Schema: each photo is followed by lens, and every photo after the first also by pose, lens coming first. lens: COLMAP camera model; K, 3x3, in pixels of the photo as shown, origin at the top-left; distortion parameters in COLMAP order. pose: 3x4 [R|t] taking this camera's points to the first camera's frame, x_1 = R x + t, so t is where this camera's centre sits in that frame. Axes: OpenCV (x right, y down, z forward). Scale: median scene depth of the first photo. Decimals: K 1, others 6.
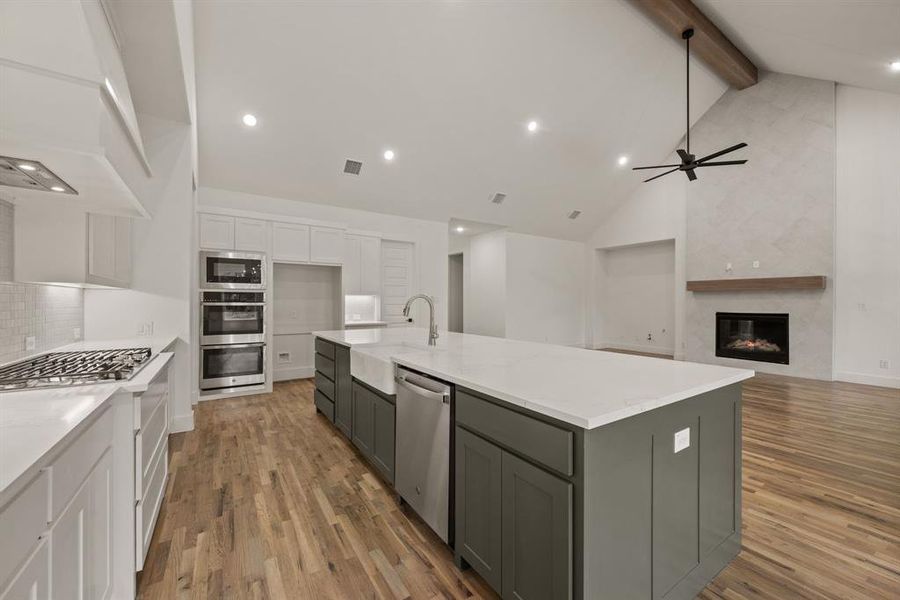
lens RADIAL K [[357.3, 0, 453.3], [0, 357.3, 302.8], [0, 0, 1]] dist [-0.002403, 0.001572]
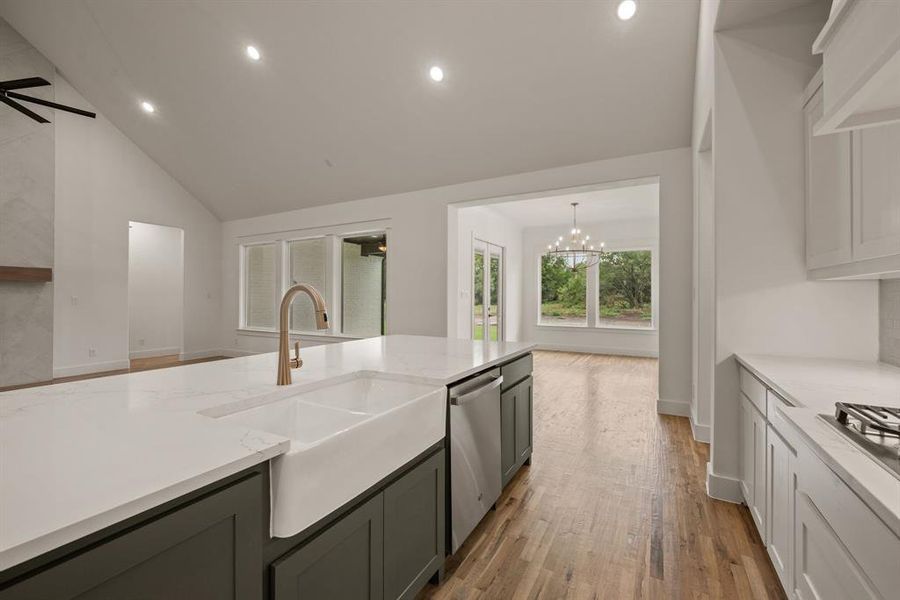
lens RADIAL K [[357.3, 0, 470.5], [0, 357.3, 290.8], [0, 0, 1]] dist [-0.002403, 0.001572]
pose [[-0.477779, 0.011035, 0.878411, -0.280886], [0.002731, 0.999935, -0.011076, -0.003523], [-0.878476, -0.002893, -0.477778, 0.446689]]
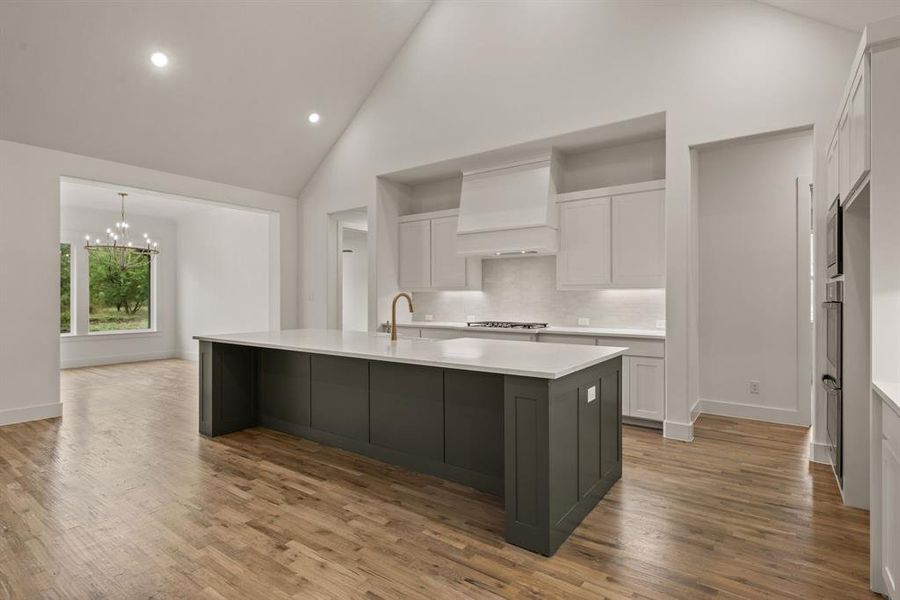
lens RADIAL K [[451.4, 0, 451.8], [0, 451.4, 298.3], [0, 0, 1]] dist [0.000190, -0.000304]
pose [[-0.937660, -0.000145, -0.347553, 0.113385], [-0.001051, 0.999997, 0.002419, -0.004102], [0.347551, 0.002633, -0.937657, 1.076494]]
